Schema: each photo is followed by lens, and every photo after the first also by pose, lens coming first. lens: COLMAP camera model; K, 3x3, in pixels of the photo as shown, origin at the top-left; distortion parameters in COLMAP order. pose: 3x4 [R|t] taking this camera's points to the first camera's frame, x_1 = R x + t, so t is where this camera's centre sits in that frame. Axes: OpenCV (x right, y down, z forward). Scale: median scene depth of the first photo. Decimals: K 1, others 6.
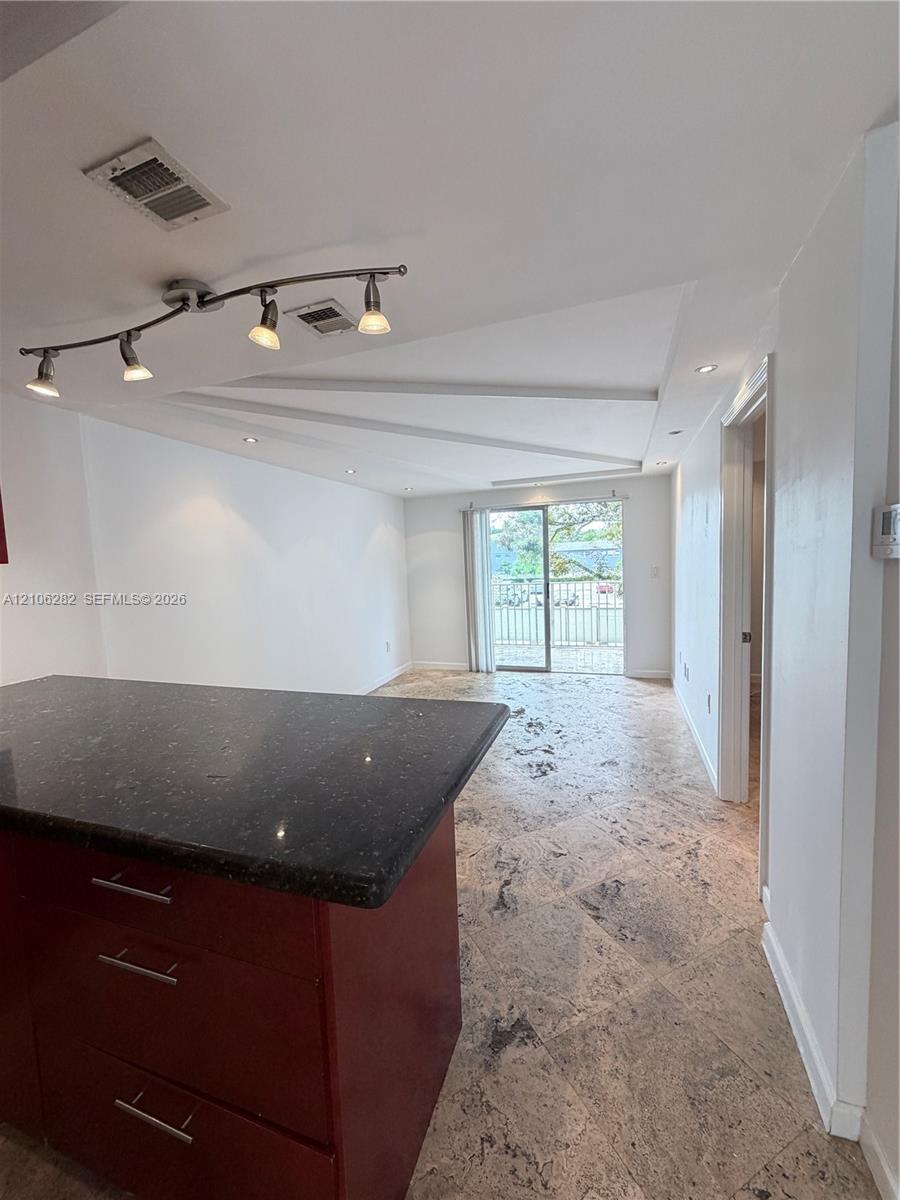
lens RADIAL K [[476.3, 0, 445.1], [0, 476.3, 598.2], [0, 0, 1]] dist [-0.000337, 0.000009]
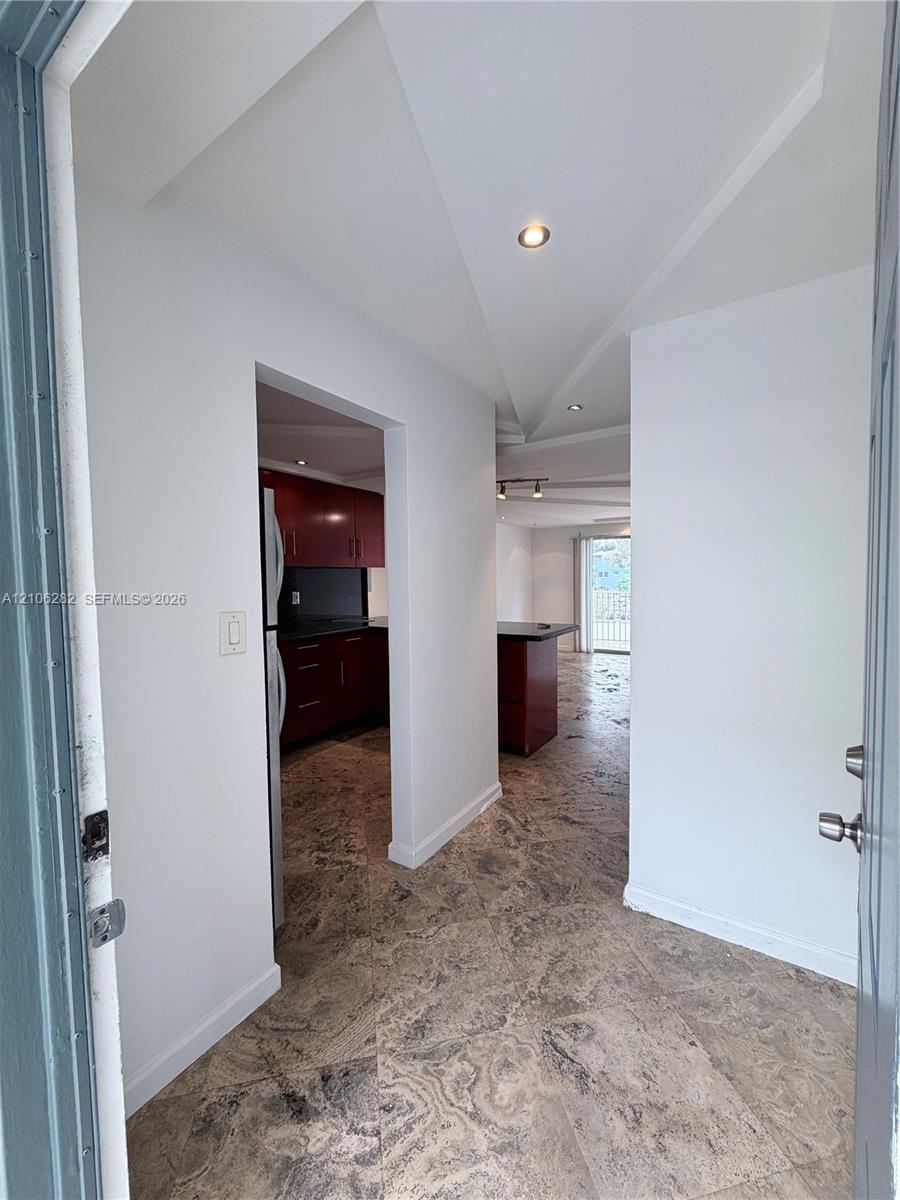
lens RADIAL K [[476.3, 0, 450.2], [0, 476.3, 595.5], [0, 0, 1]] dist [-0.000337, 0.000009]
pose [[0.973615, 0.036595, -0.225244, 0.008068], [-0.044508, 0.998554, -0.030149, 0.066723], [0.223815, 0.039379, 0.973836, -0.662619]]
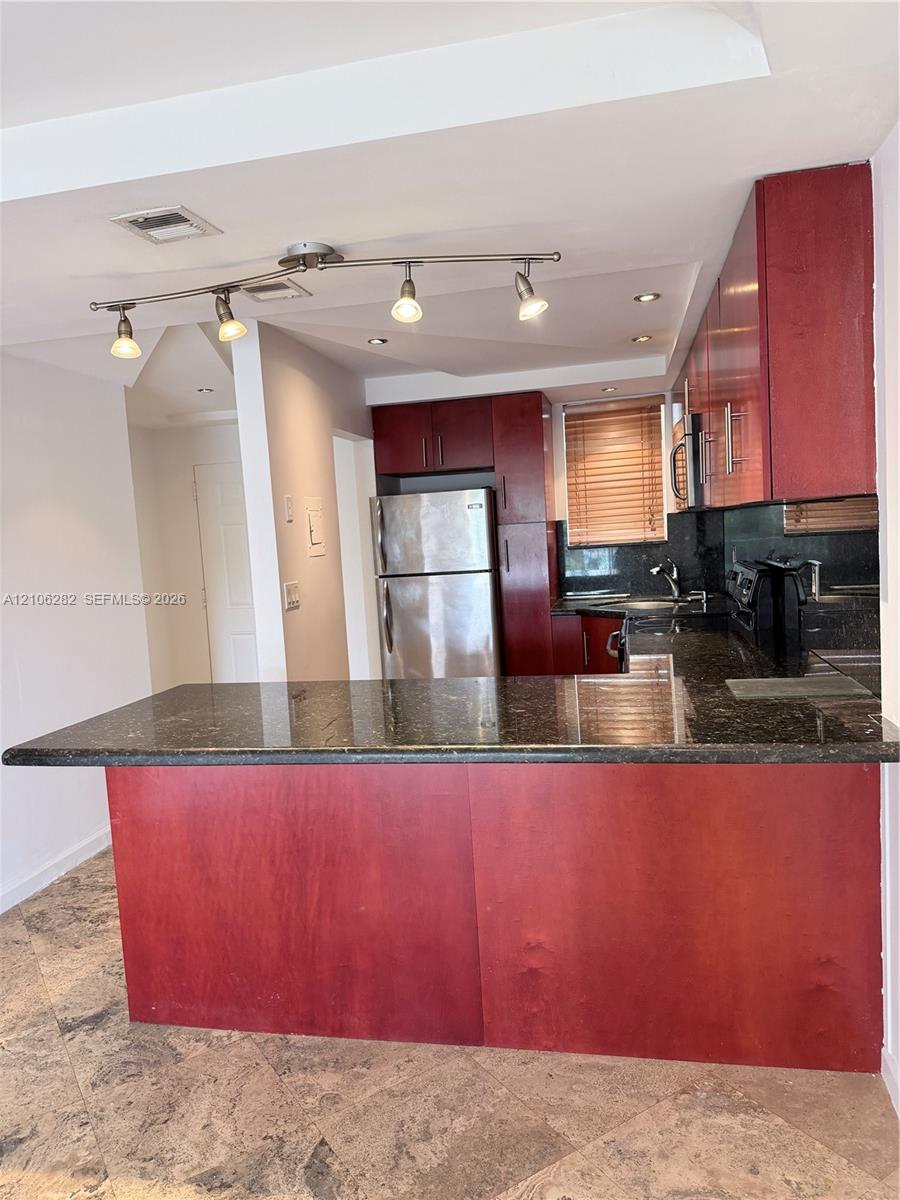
lens RADIAL K [[846.2, 0, 449.9], [0, 846.2, 602.1], [0, 0, 1]] dist [-0.007681, -0.002199]
pose [[-0.984264, 0.113405, -0.135510, -0.166868], [0.090322, 0.982017, 0.165785, -0.071475], [0.151874, 0.150937, -0.976807, 0.941252]]
